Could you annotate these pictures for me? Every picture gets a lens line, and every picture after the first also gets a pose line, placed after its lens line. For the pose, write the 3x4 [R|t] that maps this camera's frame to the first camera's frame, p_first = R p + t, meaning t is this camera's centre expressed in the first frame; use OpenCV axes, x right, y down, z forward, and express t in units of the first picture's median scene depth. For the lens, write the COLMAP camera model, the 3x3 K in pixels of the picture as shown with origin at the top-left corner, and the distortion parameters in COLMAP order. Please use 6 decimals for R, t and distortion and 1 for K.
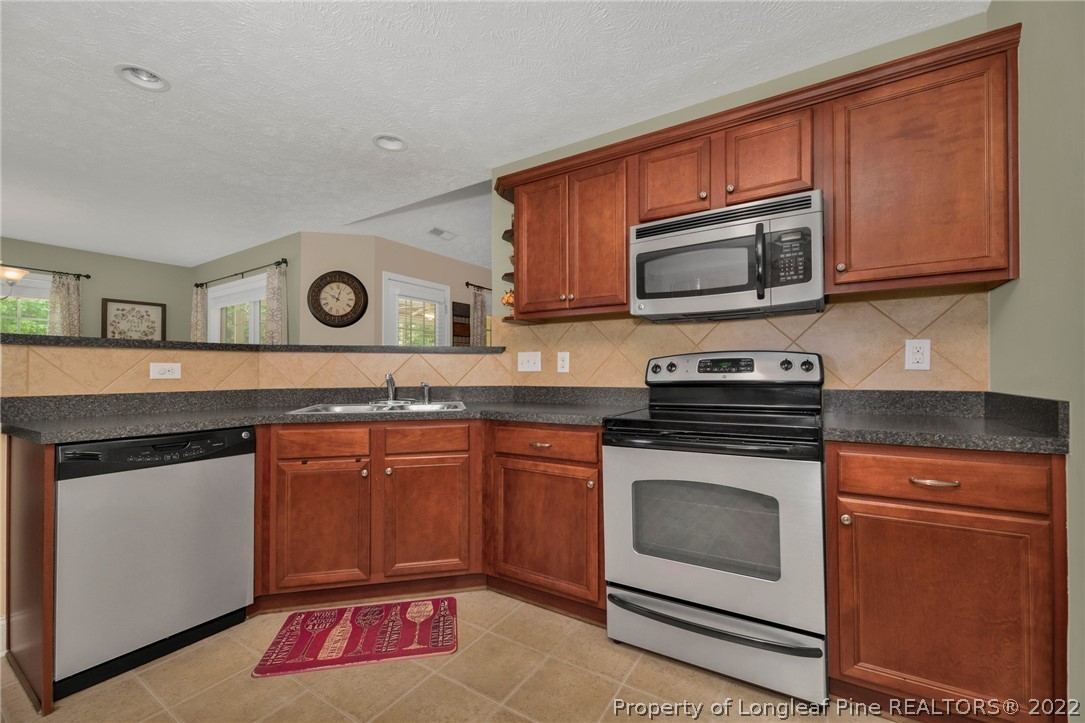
lens RADIAL K [[444.1, 0, 541.4], [0, 444.1, 364.6], [0, 0, 1]] dist [-0.002650, -0.000236]
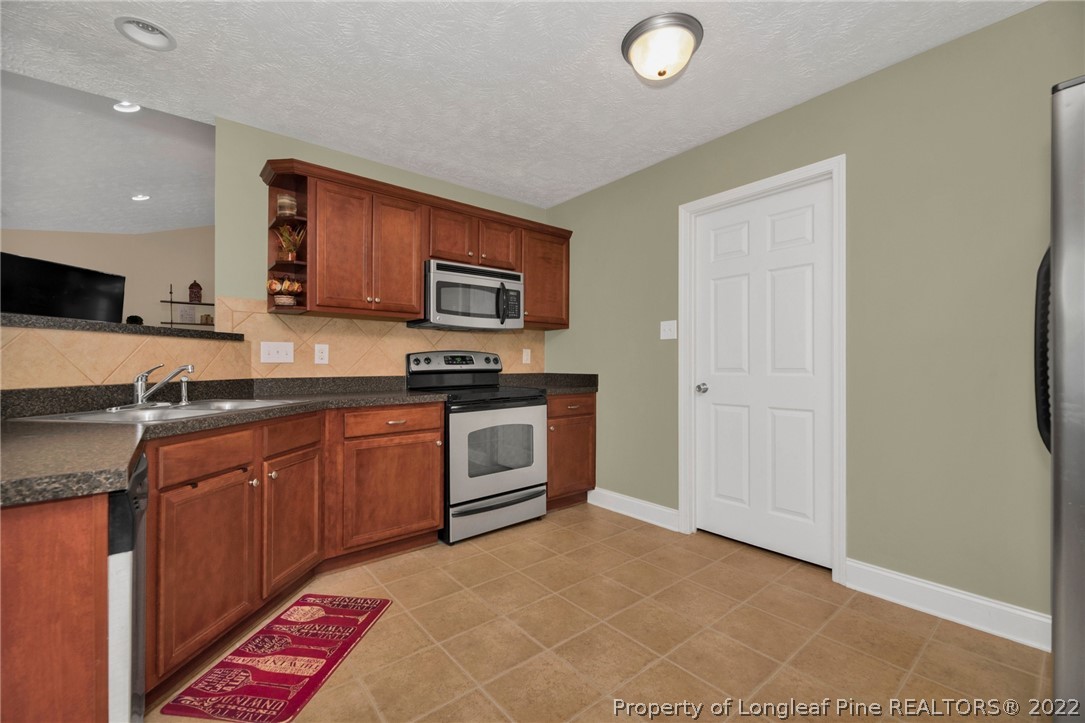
lens RADIAL K [[448.2, 0, 539.0], [0, 448.2, 365.3], [0, 0, 1]] dist [-0.006165, -0.000120]
pose [[0.315655, 0.001734, 0.948872, -1.033349], [-0.018615, 0.999817, 0.004365, 0.008796], [-0.948691, -0.019041, 0.315630, 0.229810]]
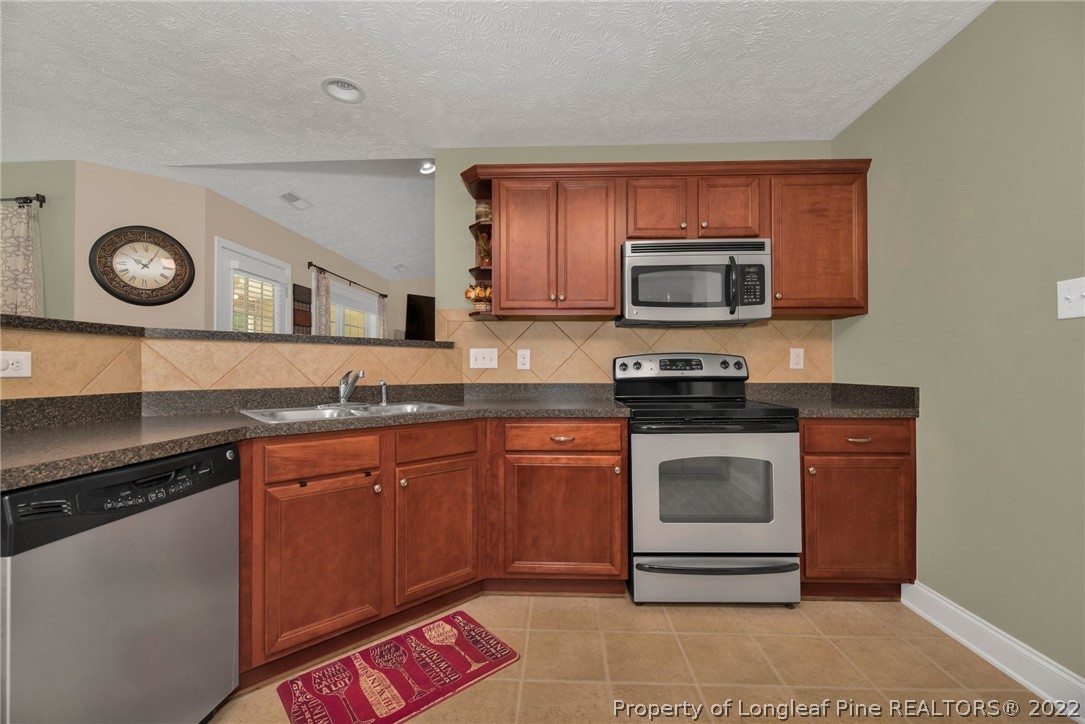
lens RADIAL K [[444.1, 0, 541.4], [0, 444.1, 365.1], [0, 0, 1]] dist [-0.002650, -0.000236]
pose [[0.865889, 0.009268, 0.500151, -0.556000], [-0.012850, 0.999911, 0.003718, 0.004304], [-0.500072, -0.009647, 0.865930, 0.122452]]
